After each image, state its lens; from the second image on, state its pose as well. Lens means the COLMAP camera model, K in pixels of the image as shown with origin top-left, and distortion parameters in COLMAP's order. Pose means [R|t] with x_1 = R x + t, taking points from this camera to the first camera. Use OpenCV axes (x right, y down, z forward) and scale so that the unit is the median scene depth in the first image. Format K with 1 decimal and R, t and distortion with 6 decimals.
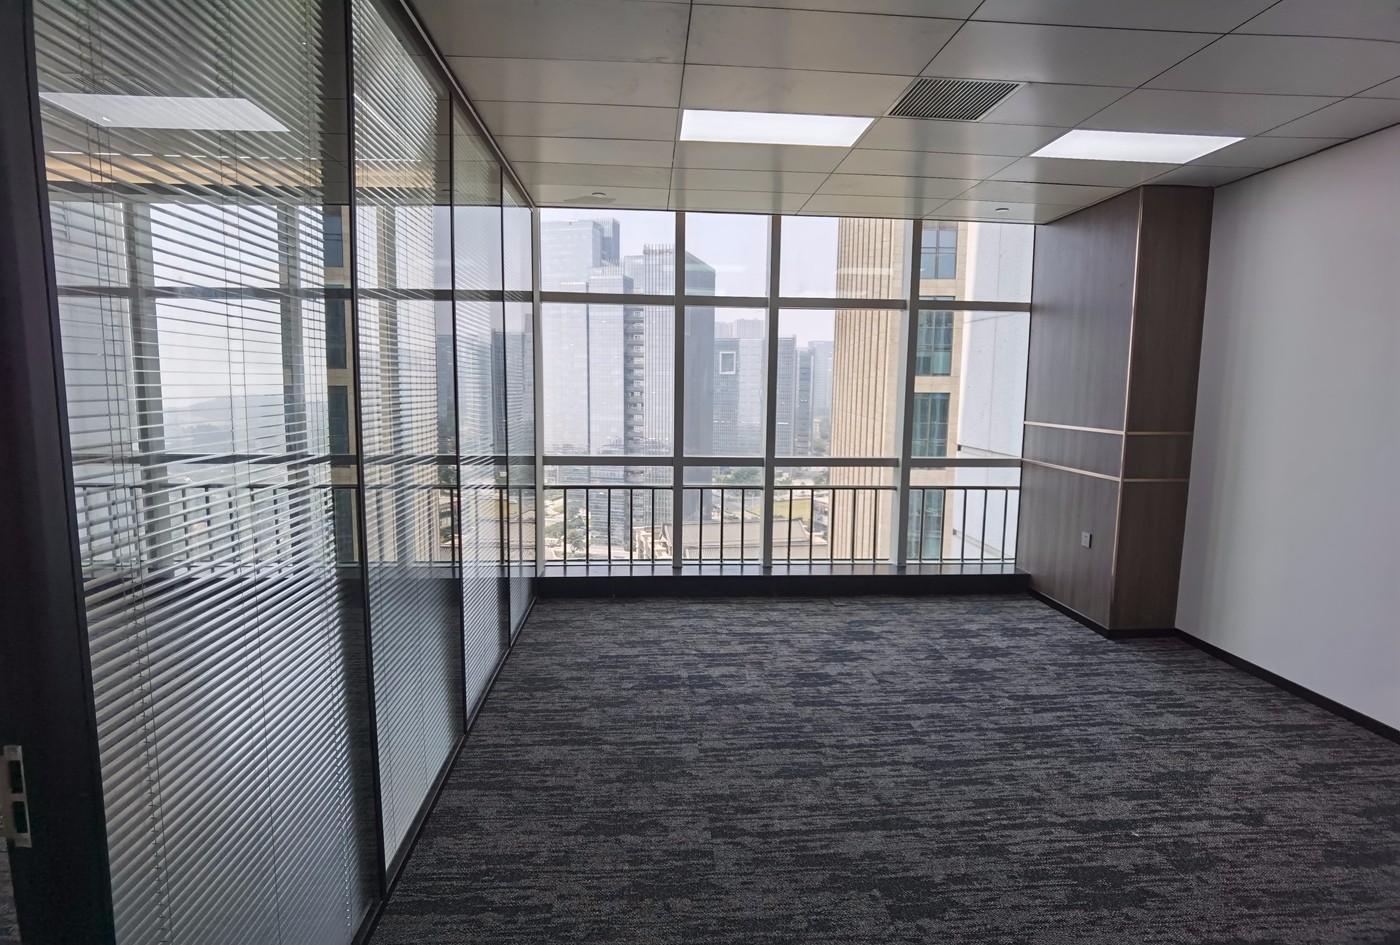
lens RADIAL K [[728.2, 0, 706.5], [0, 728.2, 462.3], [0, 0, 1]] dist [-0.034387, 0.013570]
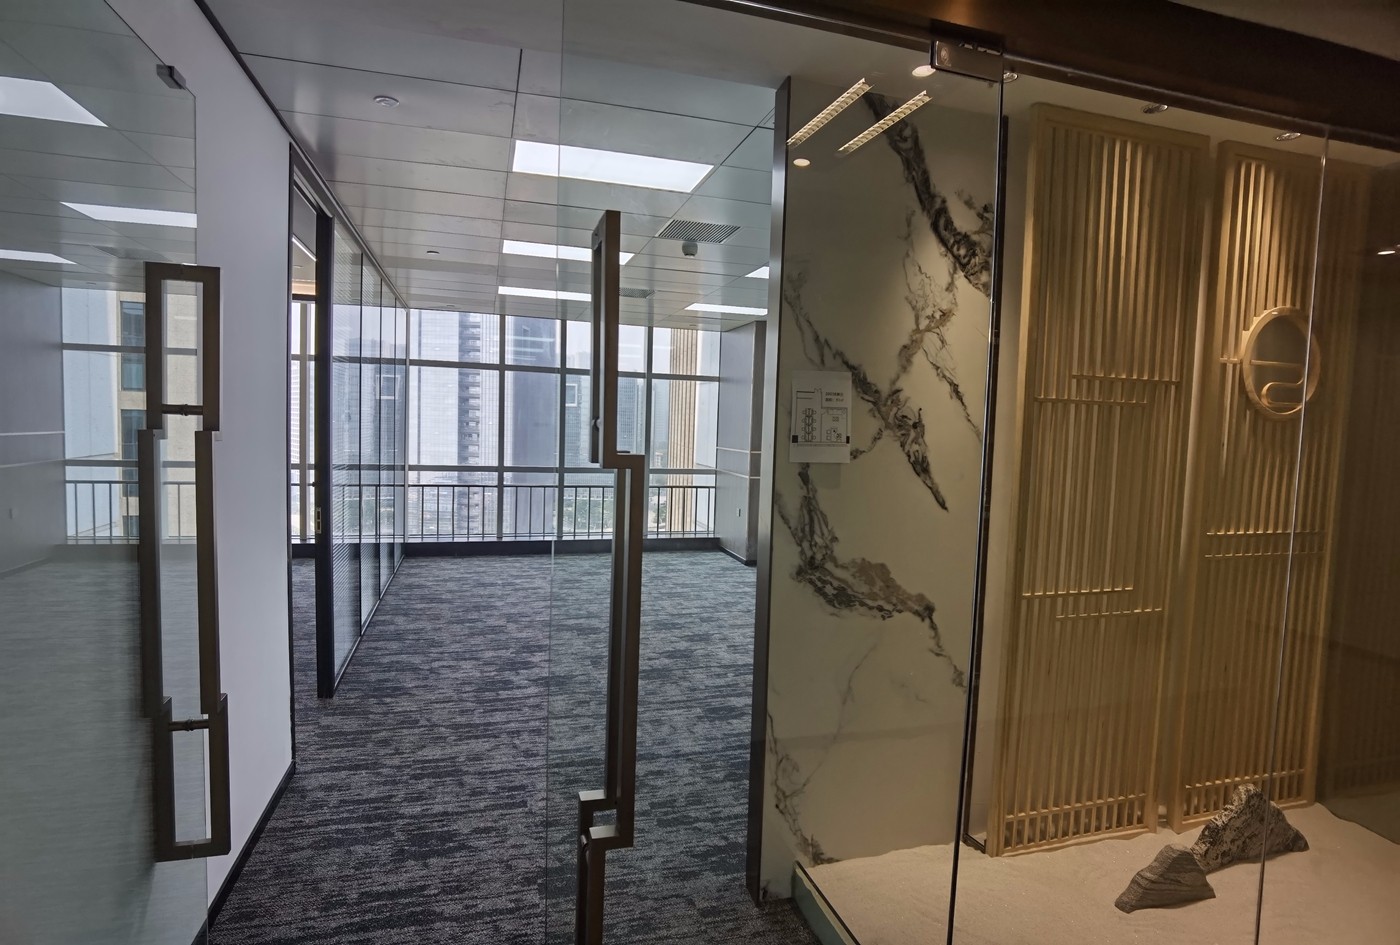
lens RADIAL K [[728.2, 0, 719.2], [0, 728.2, 465.2], [0, 0, 1]] dist [-0.034387, 0.013570]
pose [[0.972899, 0.005181, 0.231170, 0.076331], [0.004287, 0.999173, -0.040438, 0.073504], [-0.231189, 0.040333, 0.972073, -0.832442]]
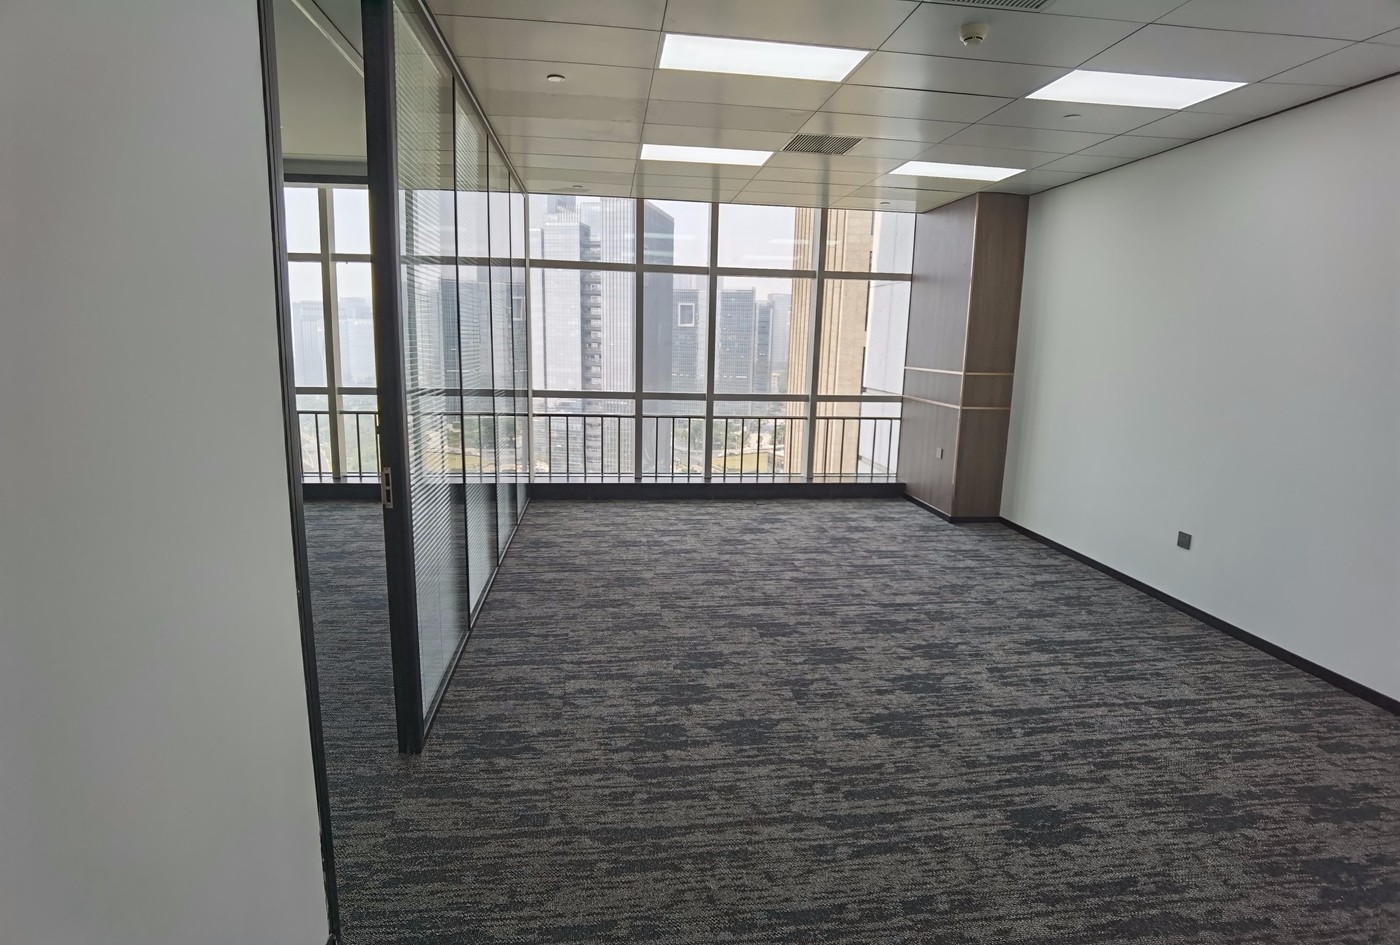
lens RADIAL K [[728.2, 0, 709.4], [0, 728.2, 477.2], [0, 0, 1]] dist [-0.034387, 0.013570]
pose [[0.998139, 0.001285, 0.060972, 0.009843], [-0.006386, 0.996483, 0.083551, 0.046477], [-0.060650, -0.083785, 0.994636, -0.389540]]
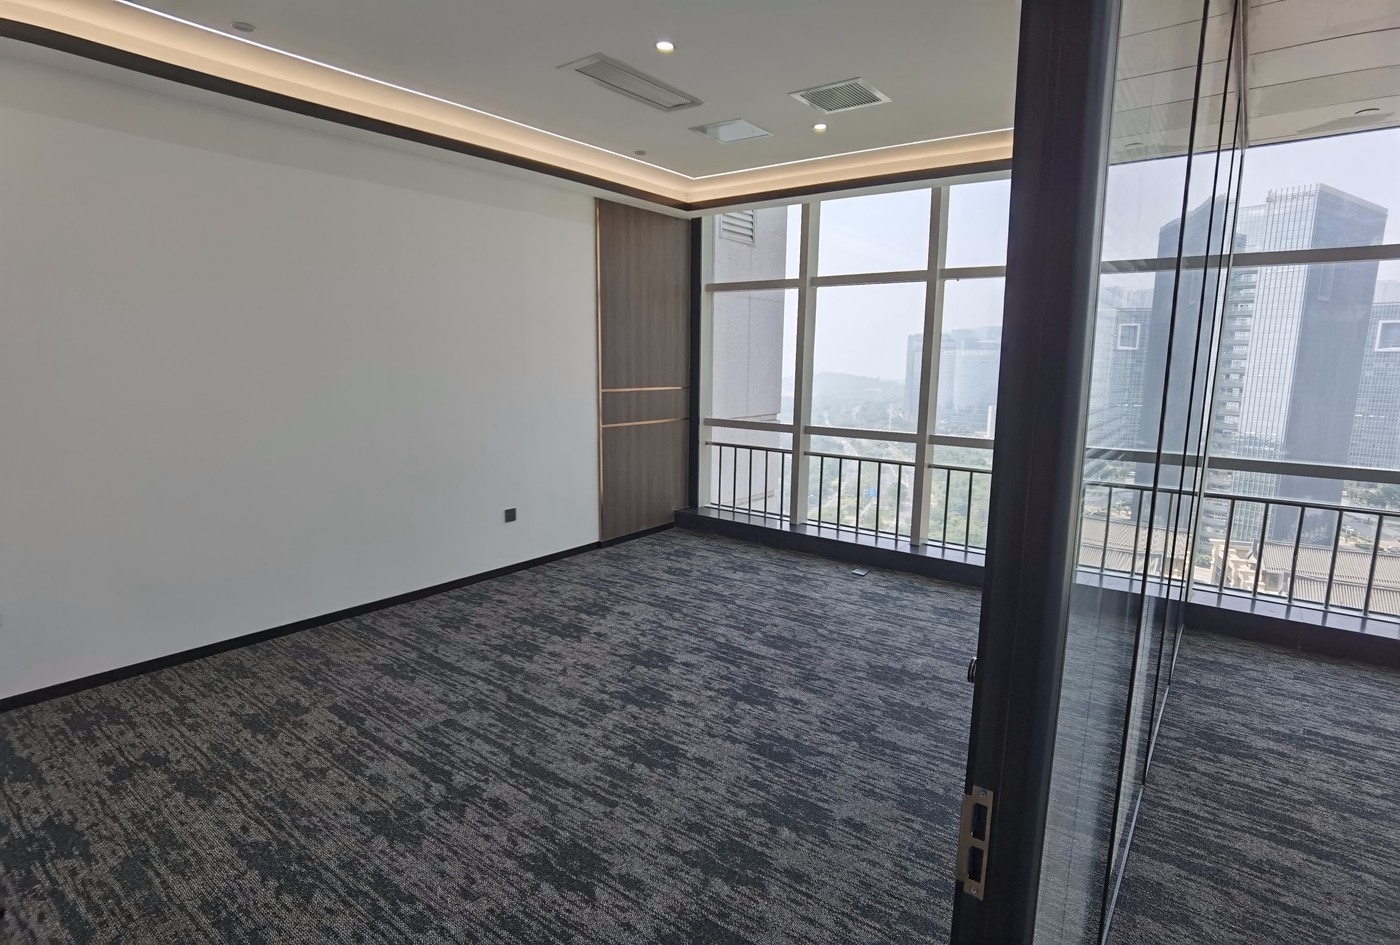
lens RADIAL K [[728.2, 0, 707.5], [0, 728.2, 465.7], [0, 0, 1]] dist [-0.034387, 0.013570]
pose [[0.749912, 0.096587, -0.654449, -0.153229], [-0.074145, 0.995322, 0.061934, -0.010759], [0.657369, 0.002079, 0.753566, 0.015816]]
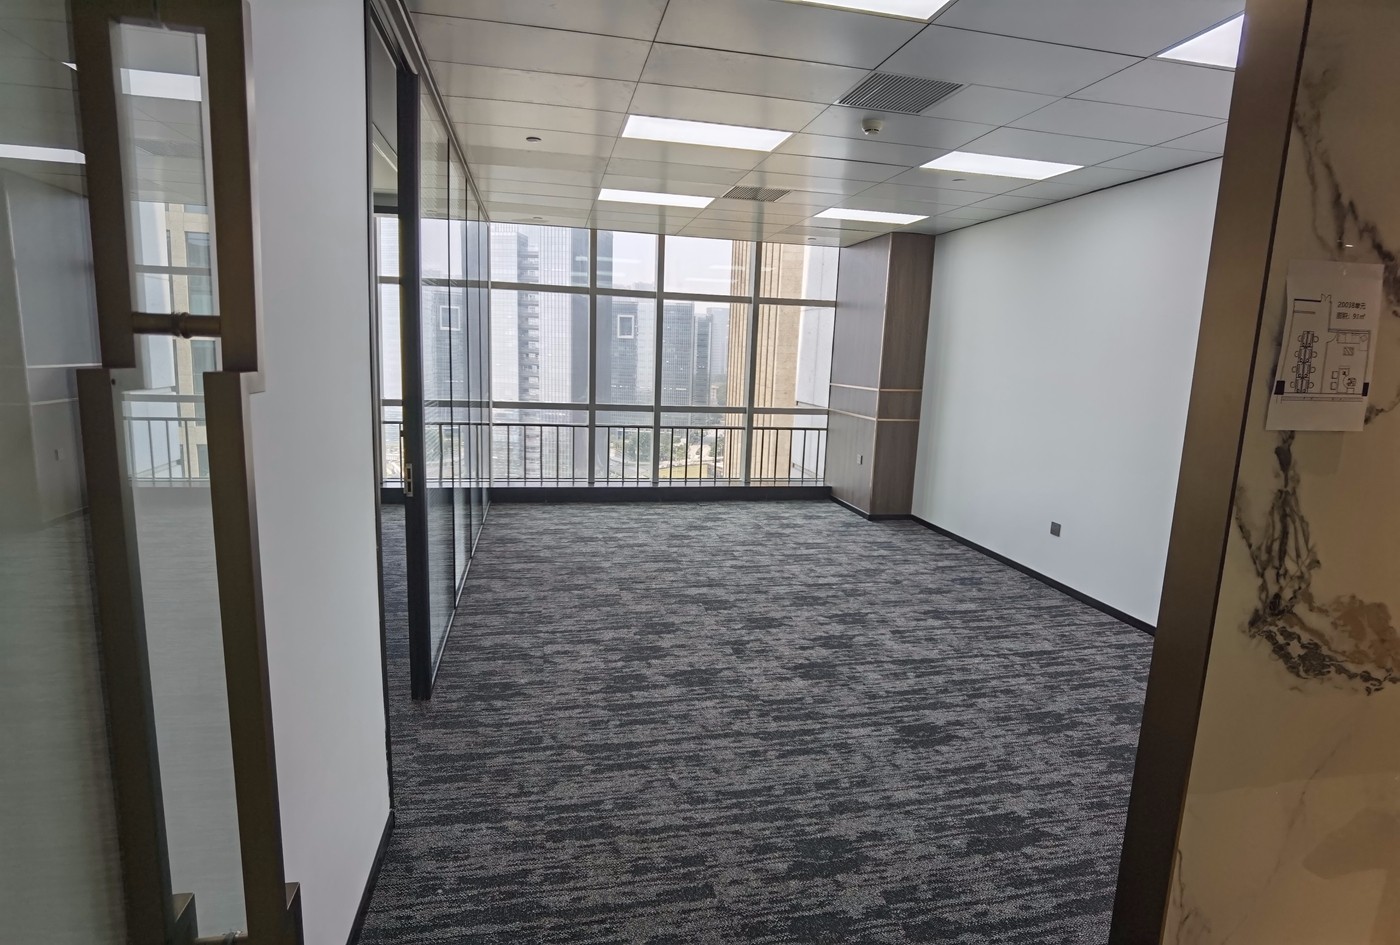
lens RADIAL K [[728.2, 0, 715.3], [0, 728.2, 464.2], [0, 0, 1]] dist [-0.034387, 0.013570]
pose [[0.988421, 0.002470, 0.151714, -0.021061], [-0.010068, 0.998732, 0.049336, 0.050502], [-0.151399, -0.050292, 0.987192, -0.564281]]
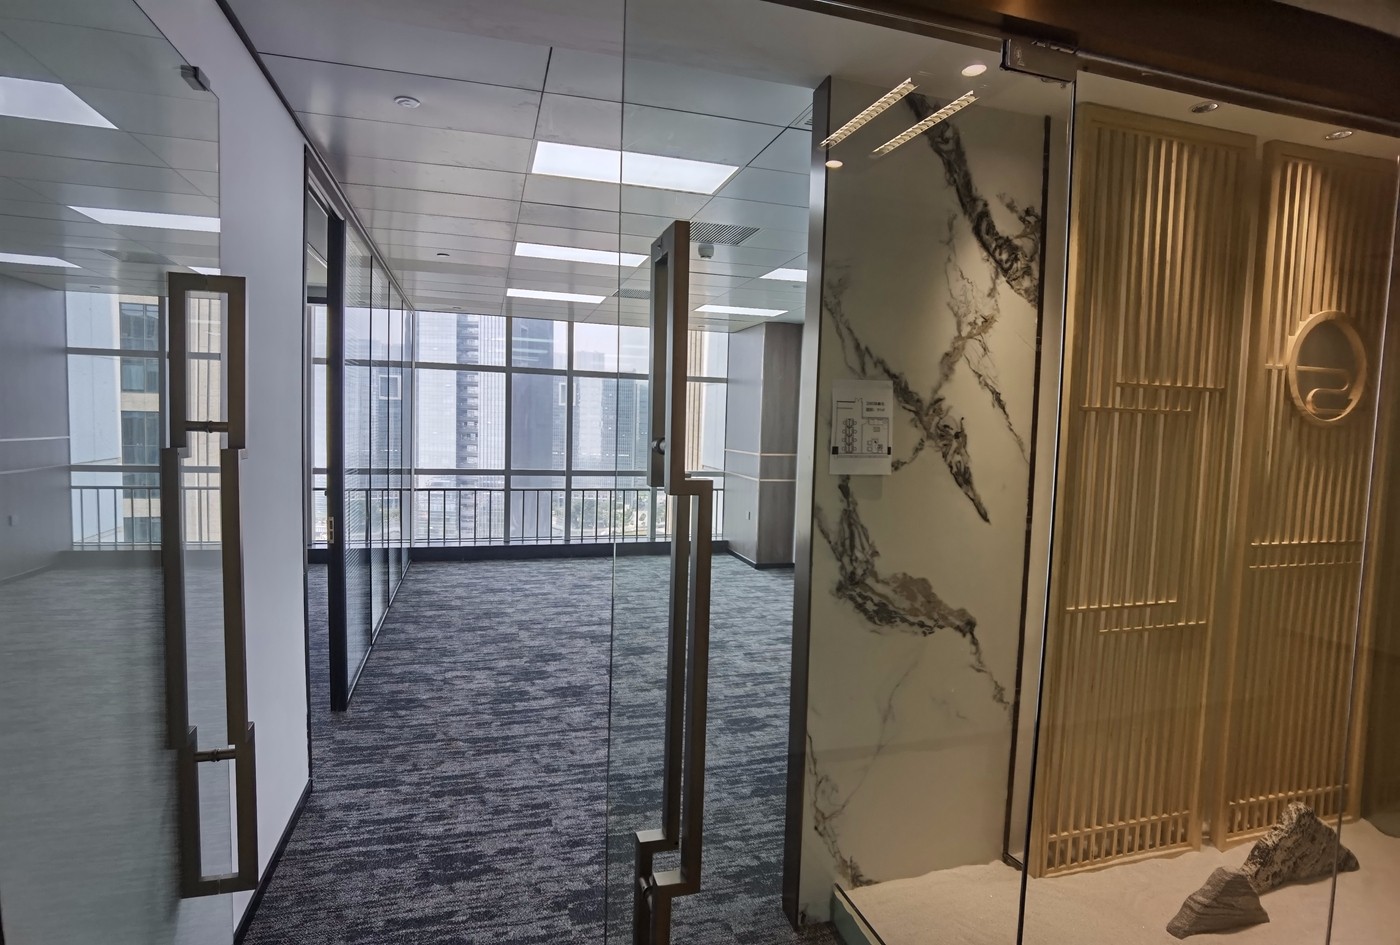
lens RADIAL K [[728.2, 0, 718.3], [0, 728.2, 465.0], [0, 0, 1]] dist [-0.034387, 0.013570]
pose [[0.972596, 0.001376, 0.232499, 0.051474], [0.007970, 0.999197, -0.039254, 0.062079], [-0.232367, 0.040031, 0.971804, -0.807838]]
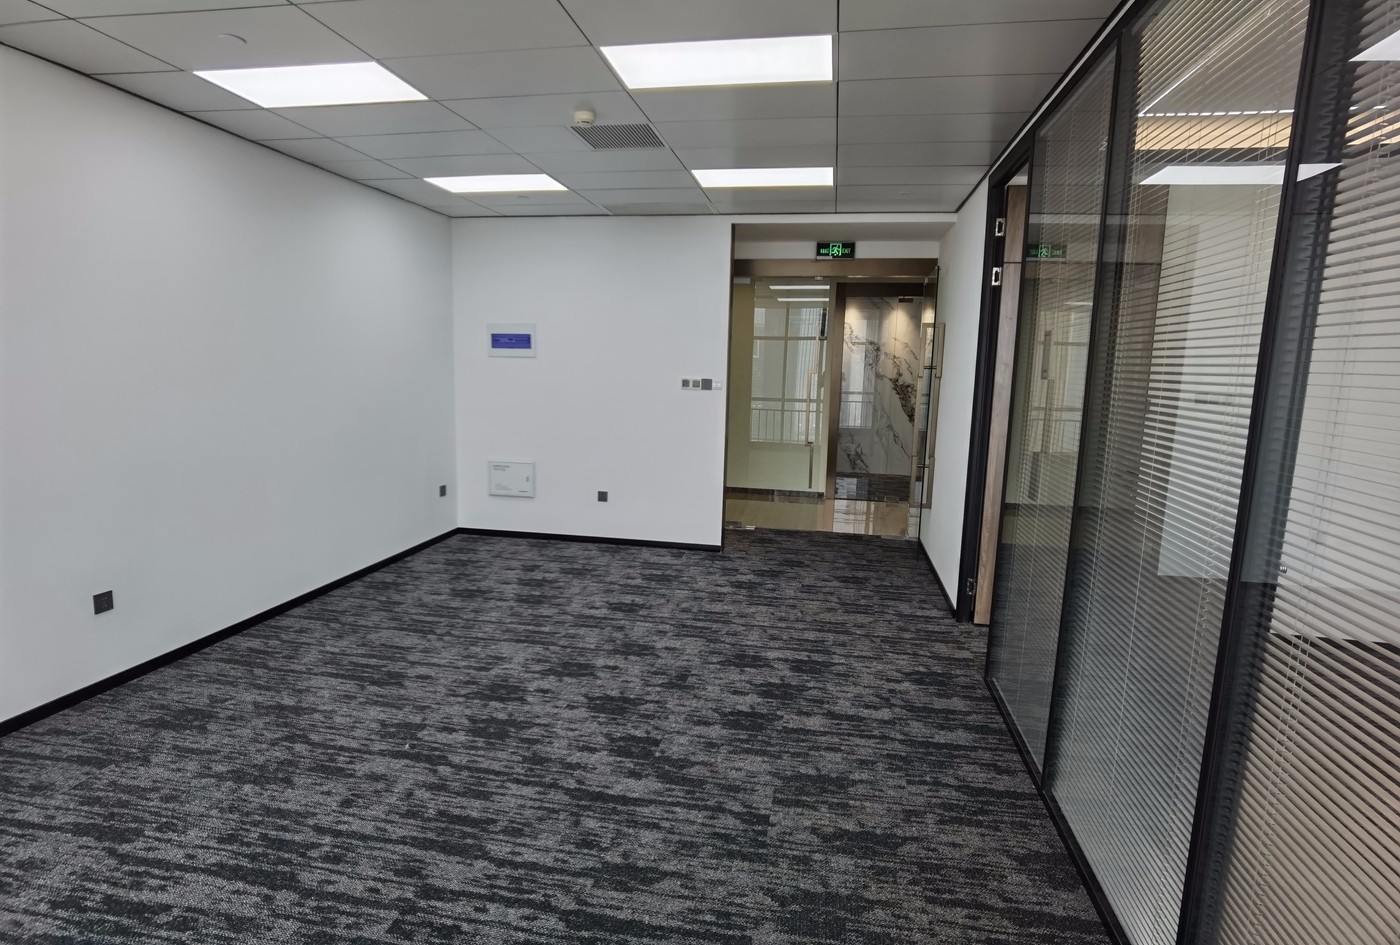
lens RADIAL K [[728.2, 0, 680.0], [0, 728.2, 466.4], [0, 0, 1]] dist [-0.034387, 0.013570]
pose [[-0.959635, -0.076737, 0.270577, -0.066902], [-0.009171, 0.970084, 0.242596, -0.128727], [-0.281098, 0.230323, -0.931630, 1.135022]]
